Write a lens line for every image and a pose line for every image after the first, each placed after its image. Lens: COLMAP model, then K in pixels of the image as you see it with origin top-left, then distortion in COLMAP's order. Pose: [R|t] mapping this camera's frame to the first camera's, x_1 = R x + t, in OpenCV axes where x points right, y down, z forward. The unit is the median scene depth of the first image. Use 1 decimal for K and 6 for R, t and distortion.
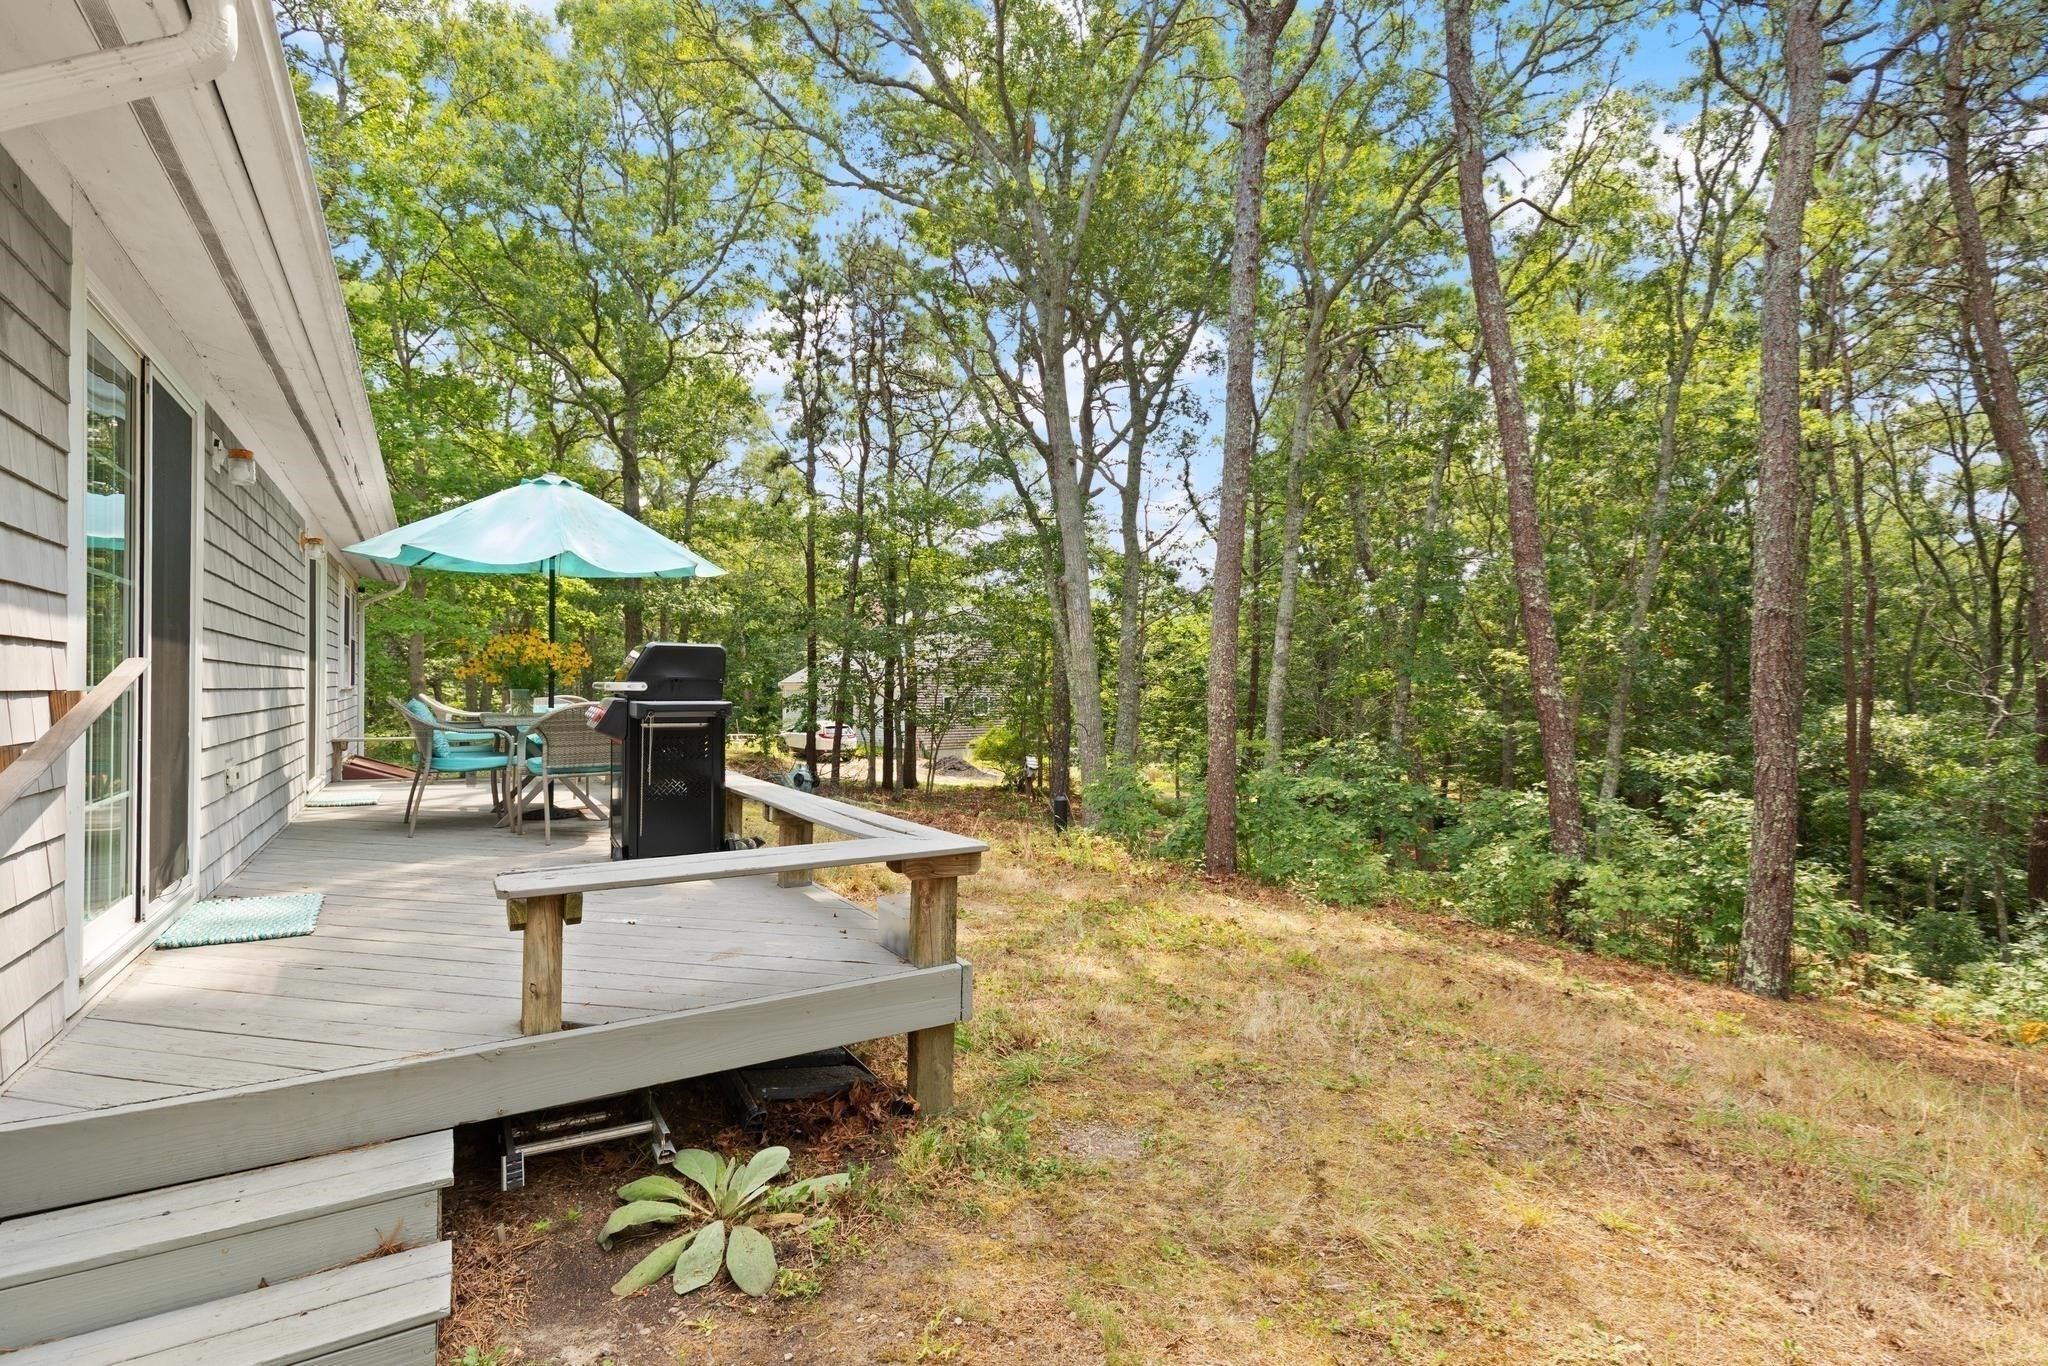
lens RADIAL K [[928.9, 0, 1023.6], [0, 928.9, 688.3], [0, 0, 1]] dist [0.009791, -0.002587]
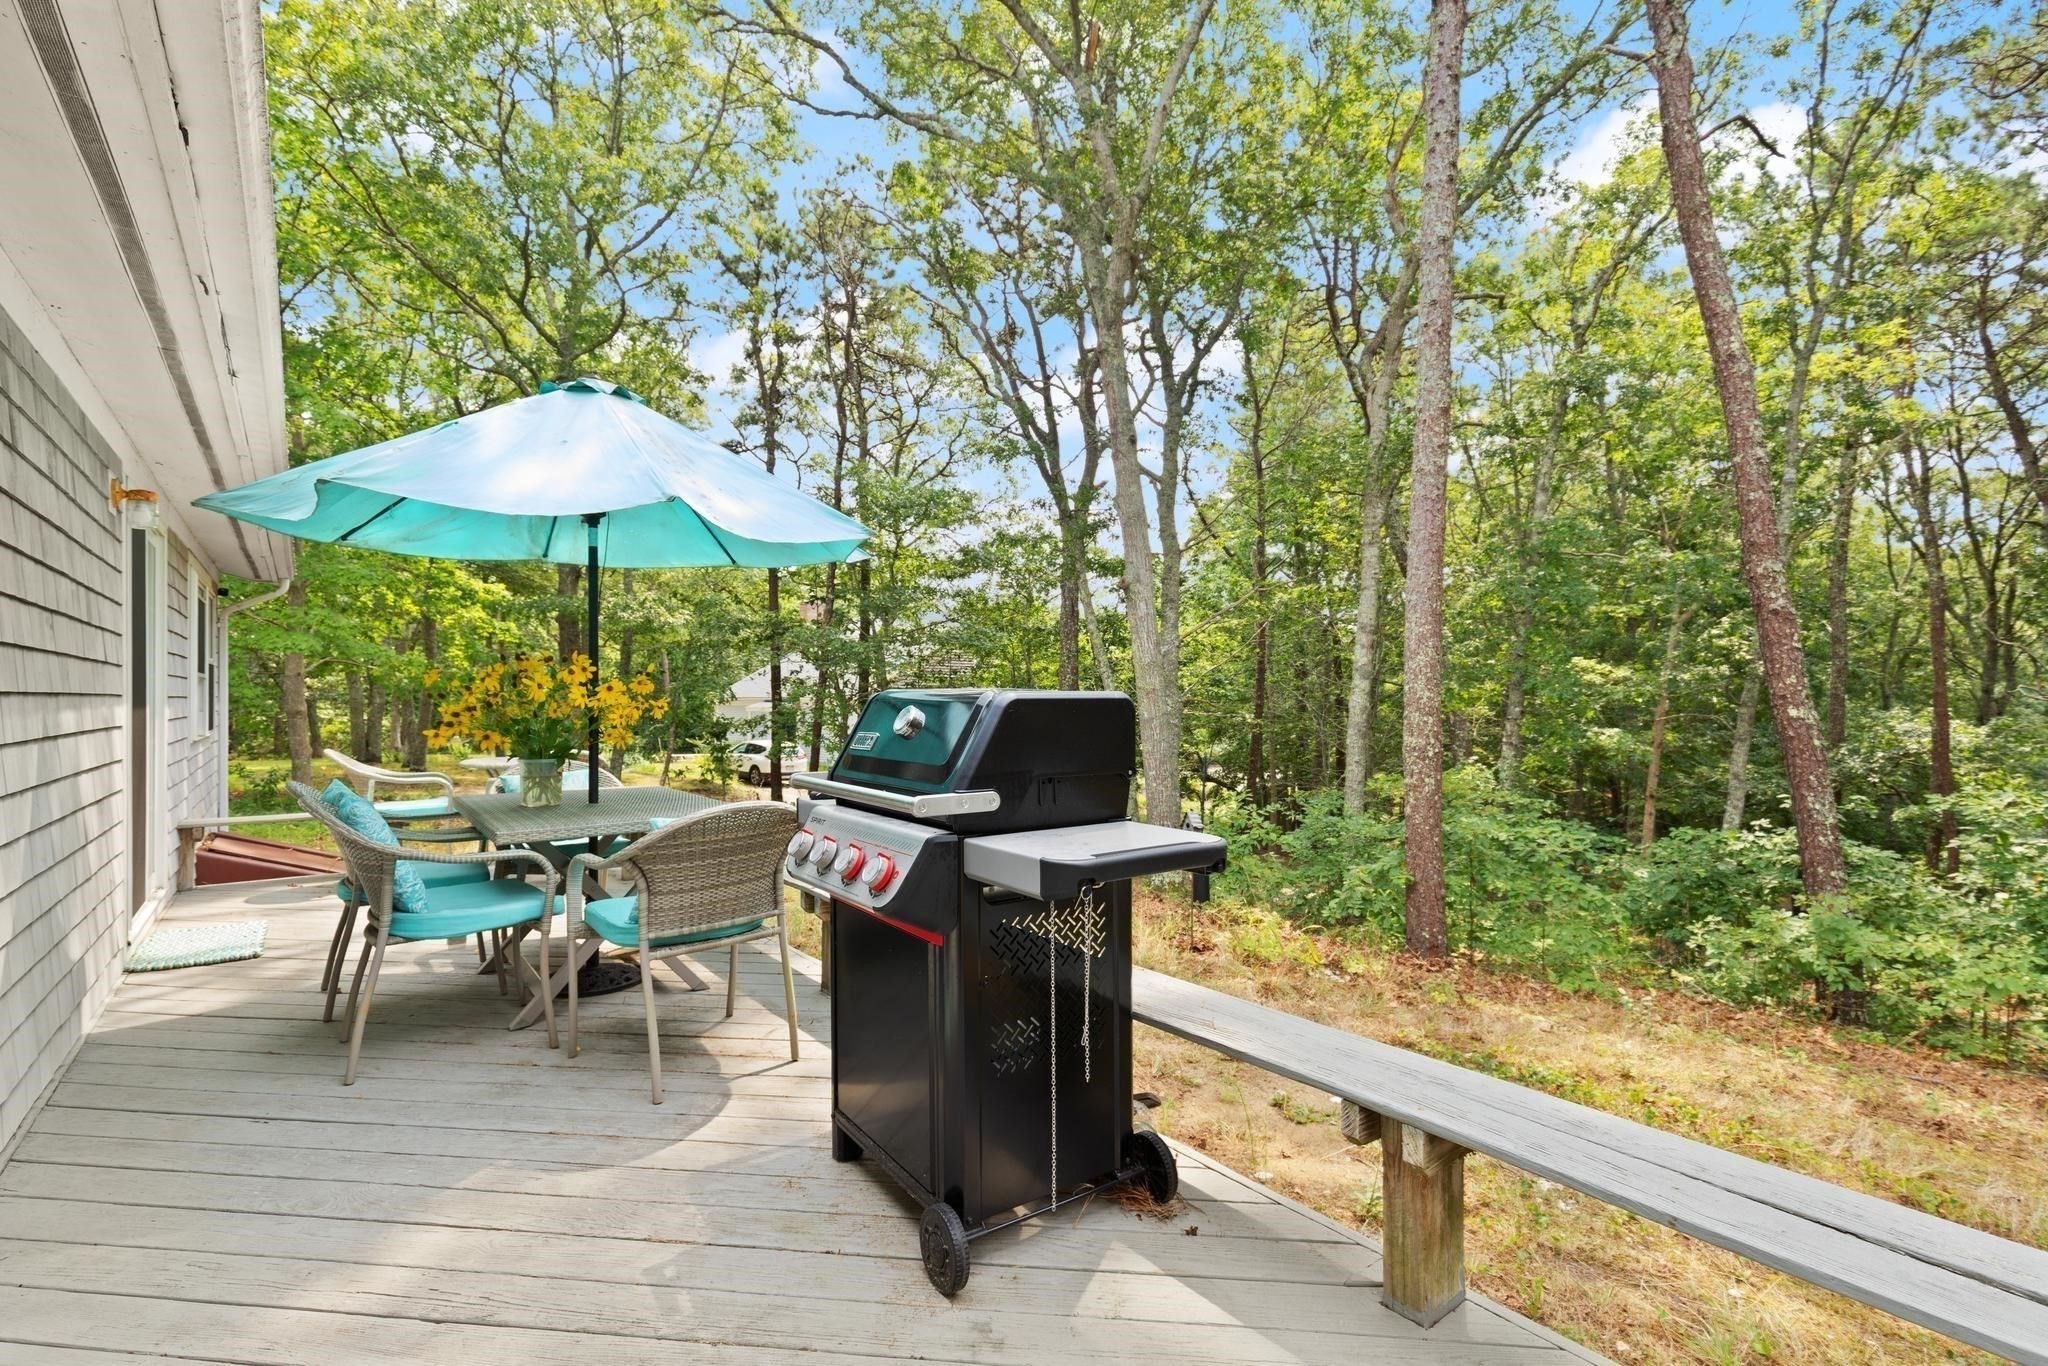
lens RADIAL K [[928.9, 0, 1023.6], [0, 928.9, 684.3], [0, 0, 1]] dist [0.009791, -0.002587]
pose [[0.995272, -0.012429, 0.096326, -0.096219], [0.013646, 0.999835, -0.011987, -0.010668], [-0.096161, 0.013245, 0.995278, 0.130870]]
